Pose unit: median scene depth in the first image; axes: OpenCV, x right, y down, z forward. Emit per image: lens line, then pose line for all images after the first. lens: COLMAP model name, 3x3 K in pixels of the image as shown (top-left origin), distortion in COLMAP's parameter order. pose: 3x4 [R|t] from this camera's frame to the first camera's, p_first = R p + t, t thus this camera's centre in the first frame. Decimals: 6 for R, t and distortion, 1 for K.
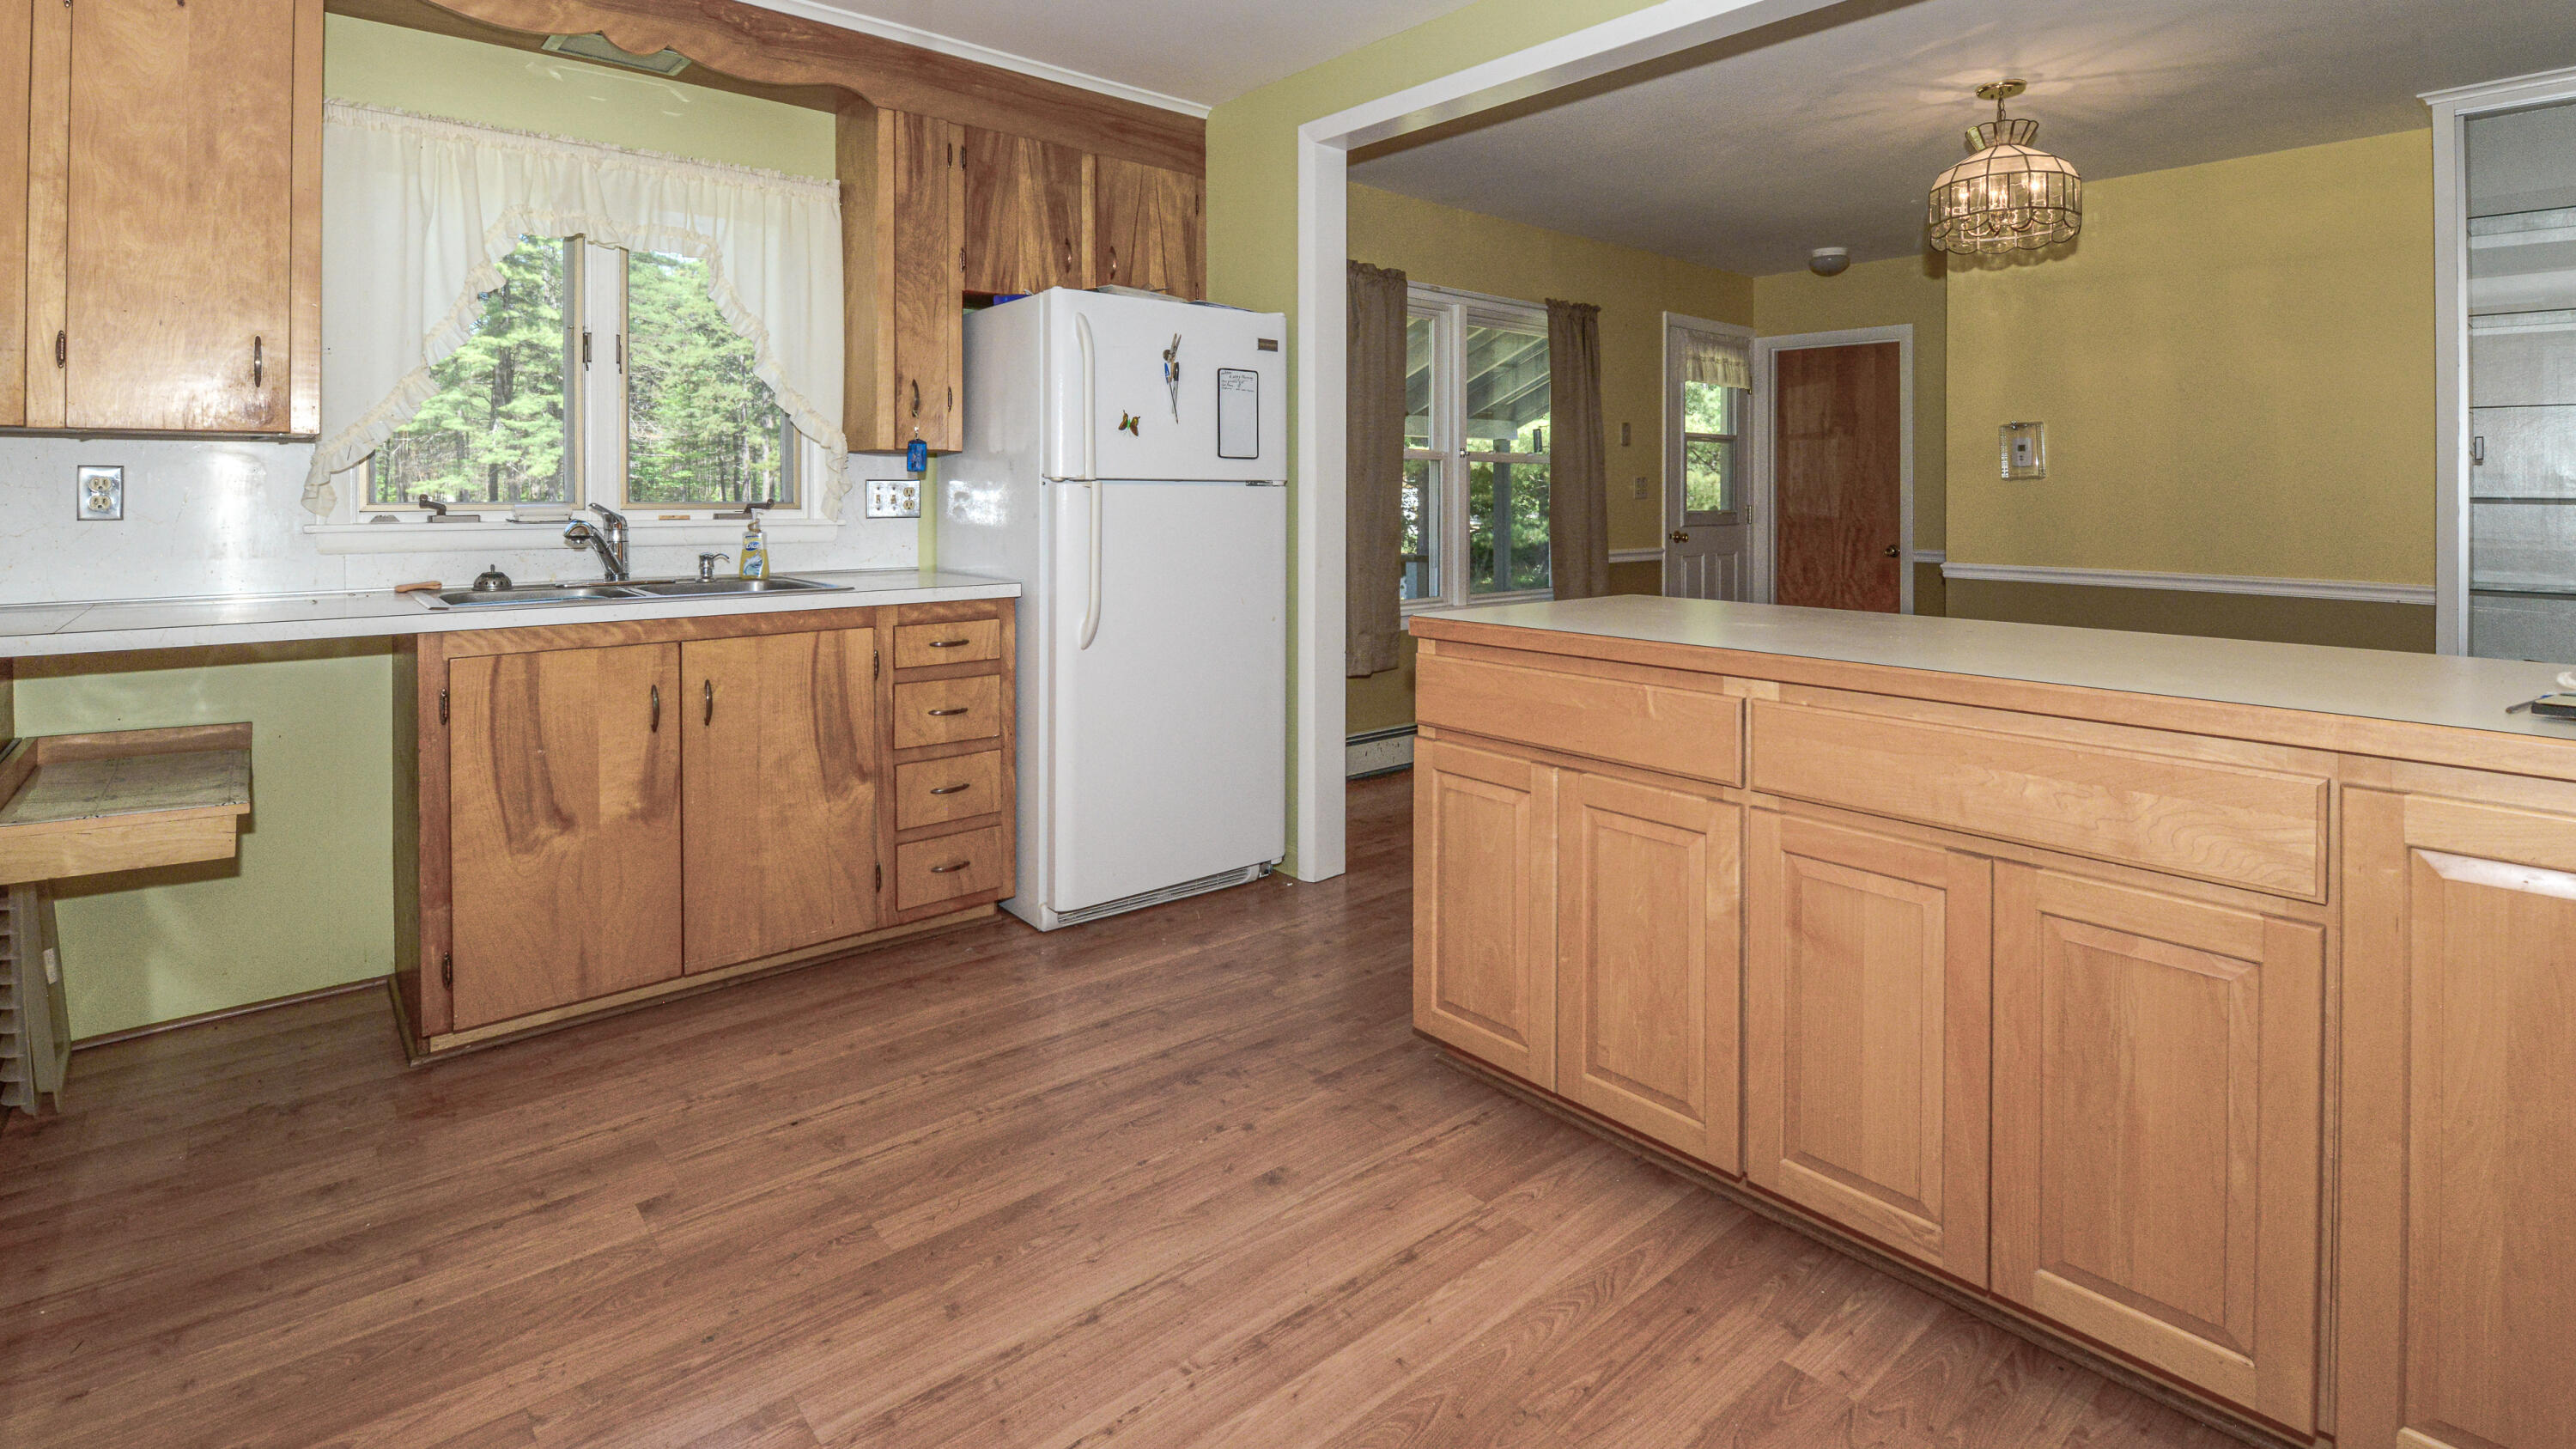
lens RADIAL K [[1184.0, 0, 1273.4], [0, 1184.0, 490.6], [0, 0, 1]] dist [-0.005811, -0.003970]
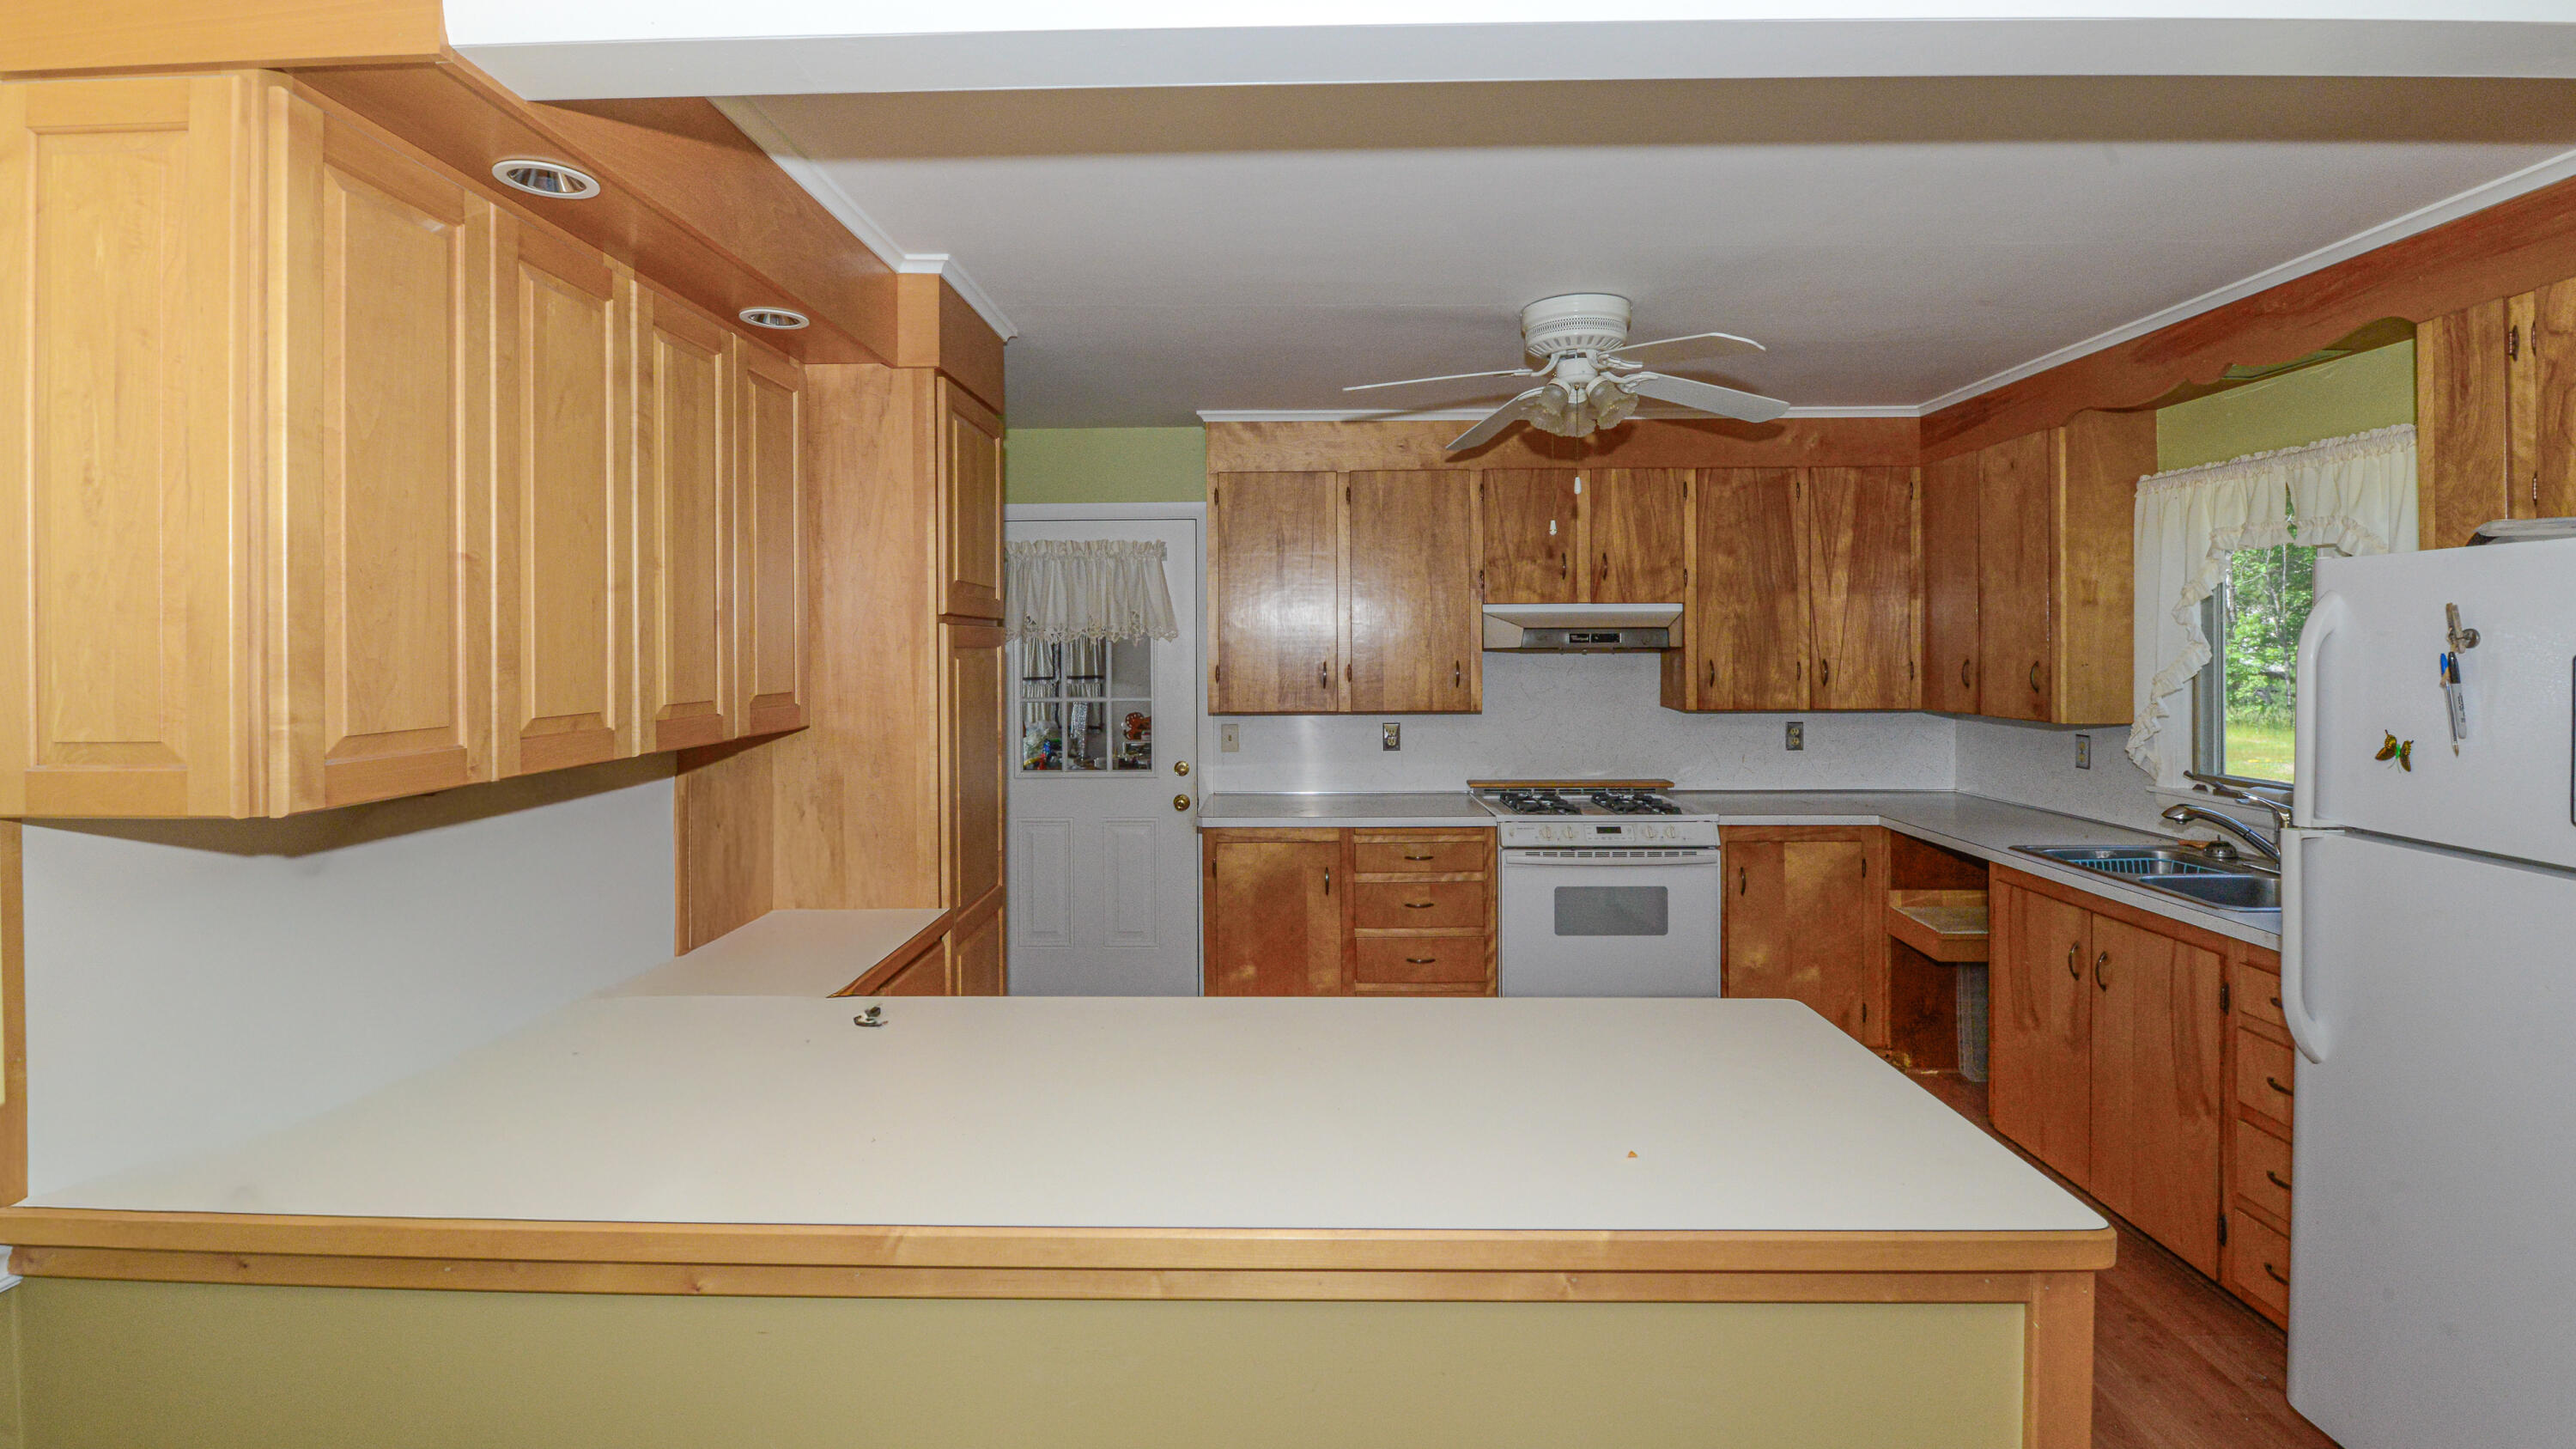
lens RADIAL K [[1184.0, 0, 1268.8], [0, 1184.0, 635.0], [0, 0, 1]] dist [-0.005811, -0.003970]
pose [[-0.667059, -0.013367, -0.744885, 0.932755], [-0.007848, 0.999910, -0.010915, -0.128833], [0.744963, -0.001435, -0.667104, 1.184082]]
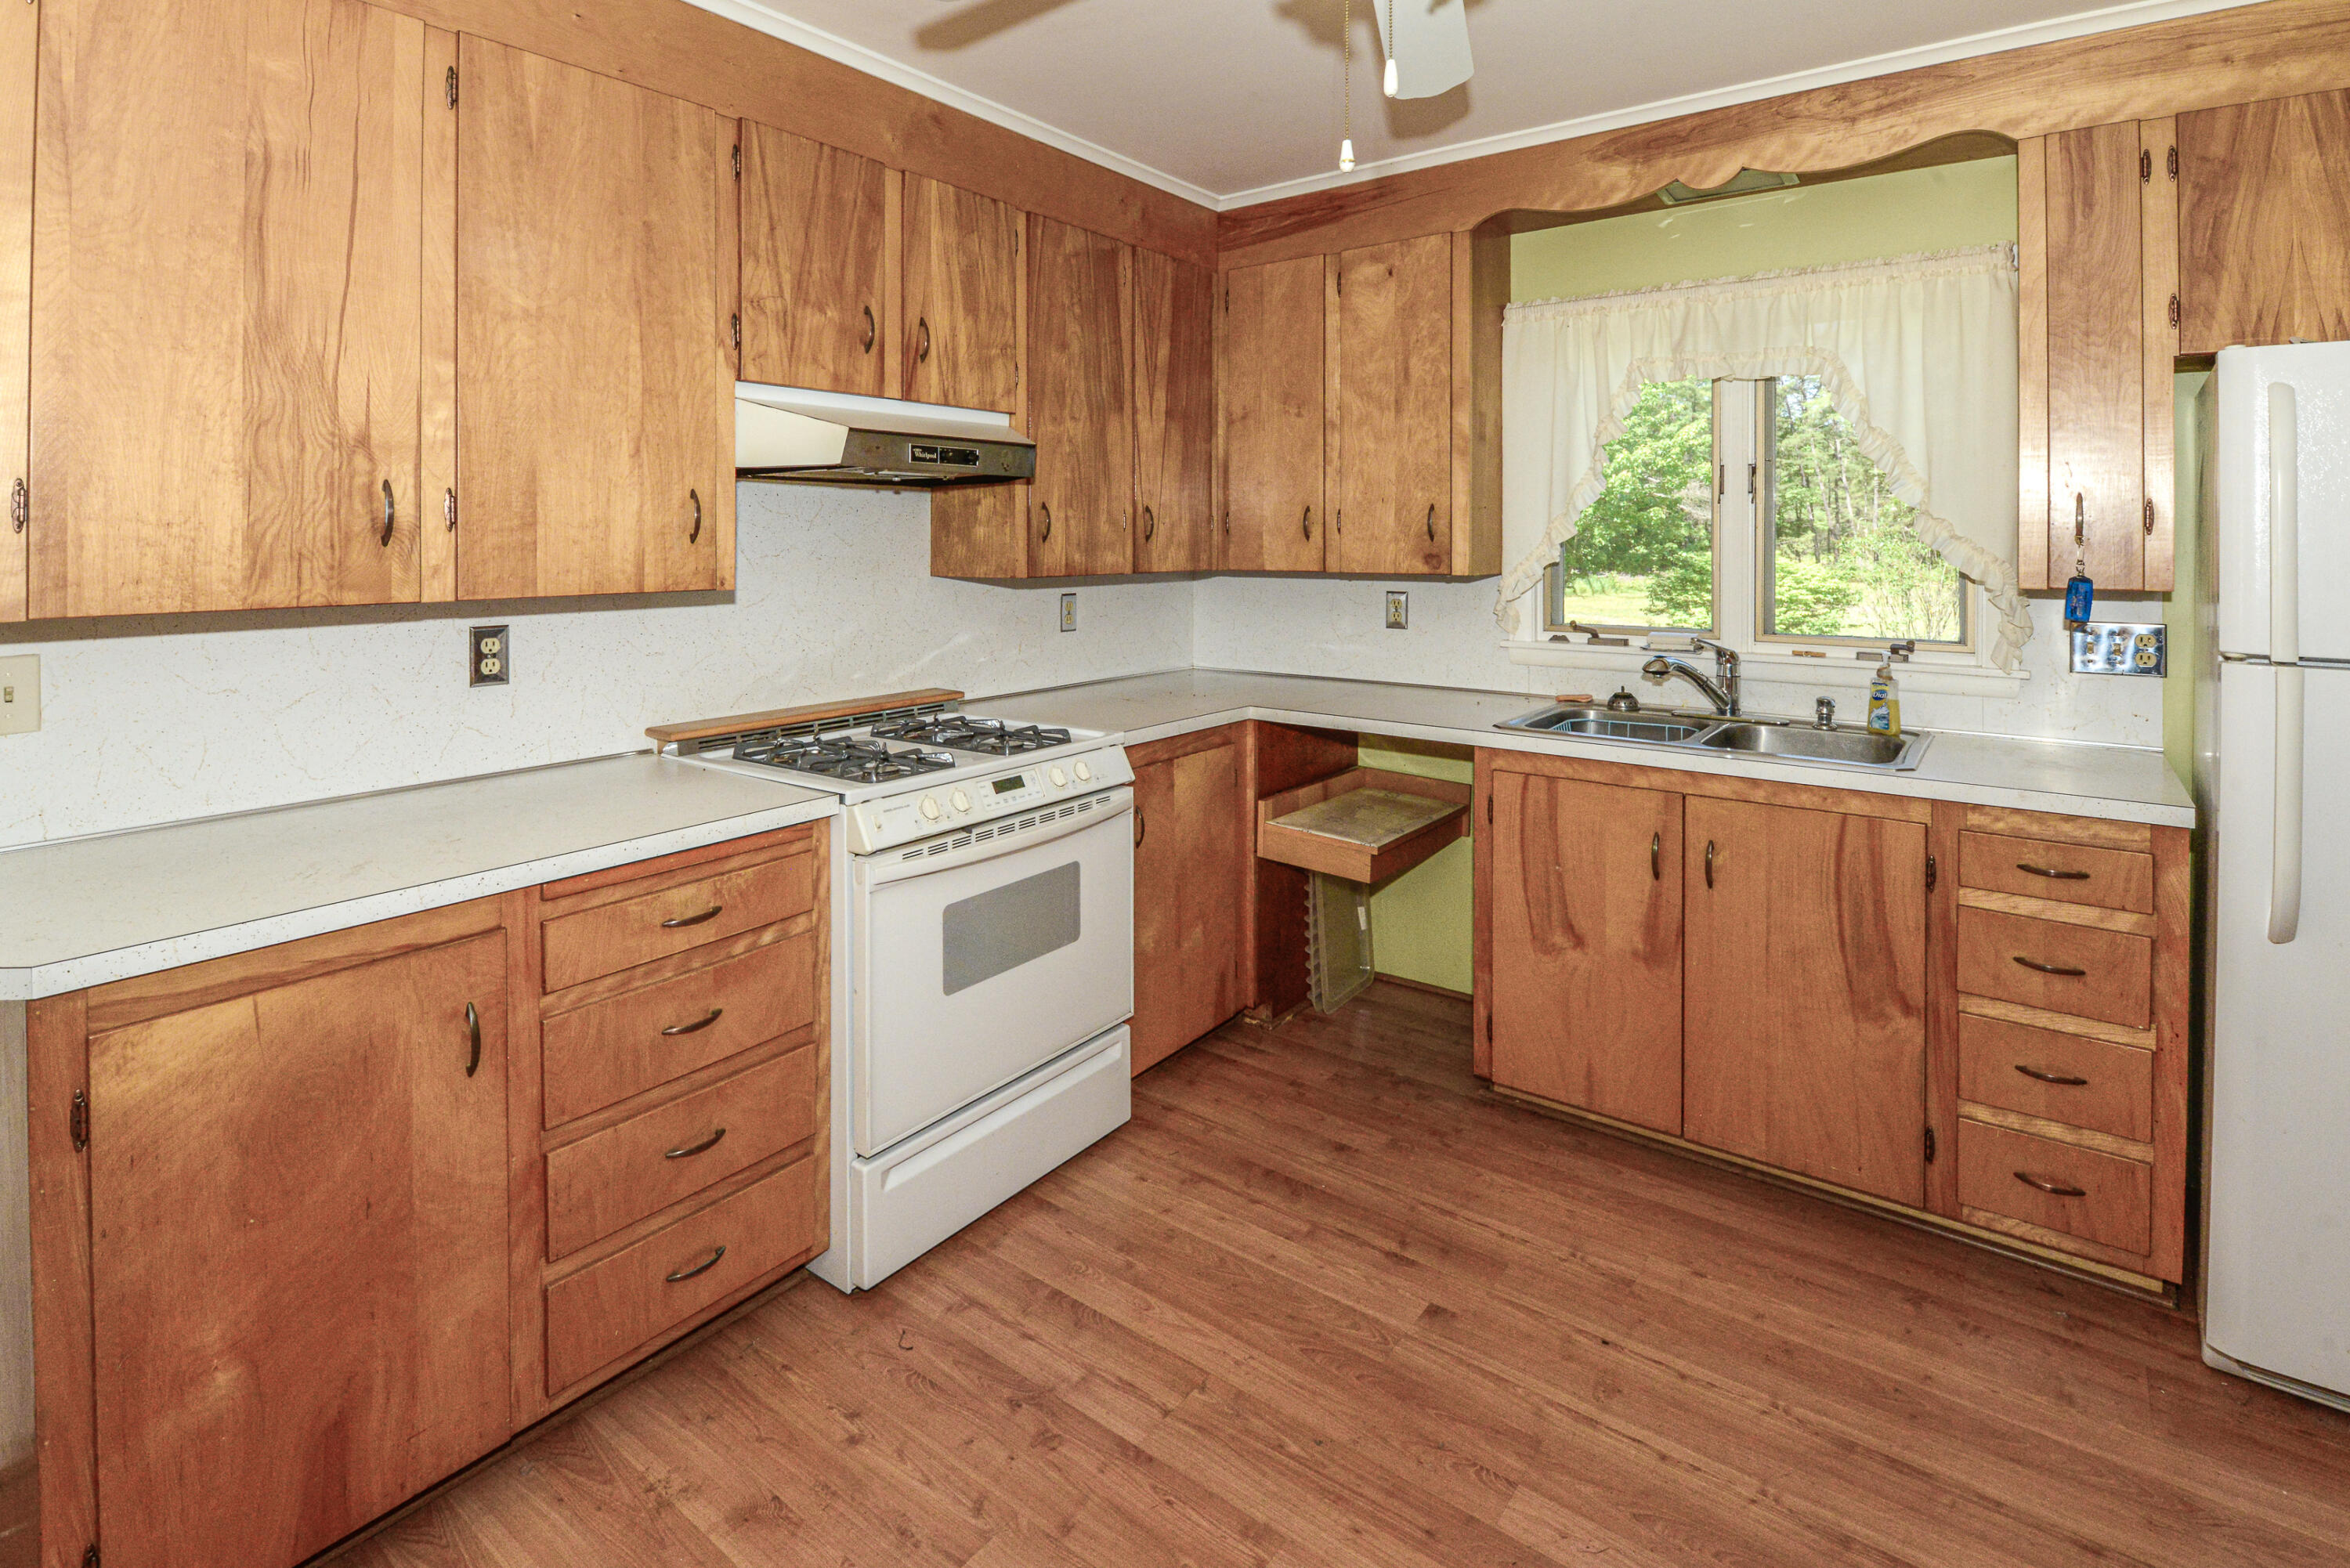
lens RADIAL K [[1141.8, 0, 1160.3], [0, 1141.8, 544.4], [0, 0, 1]] dist [-0.014266, -0.000147]
pose [[0.206200, -0.002056, -0.978508, 0.326757], [-0.005931, 0.999977, -0.003351, -0.071882], [0.978492, 0.006495, 0.206183, 0.389130]]
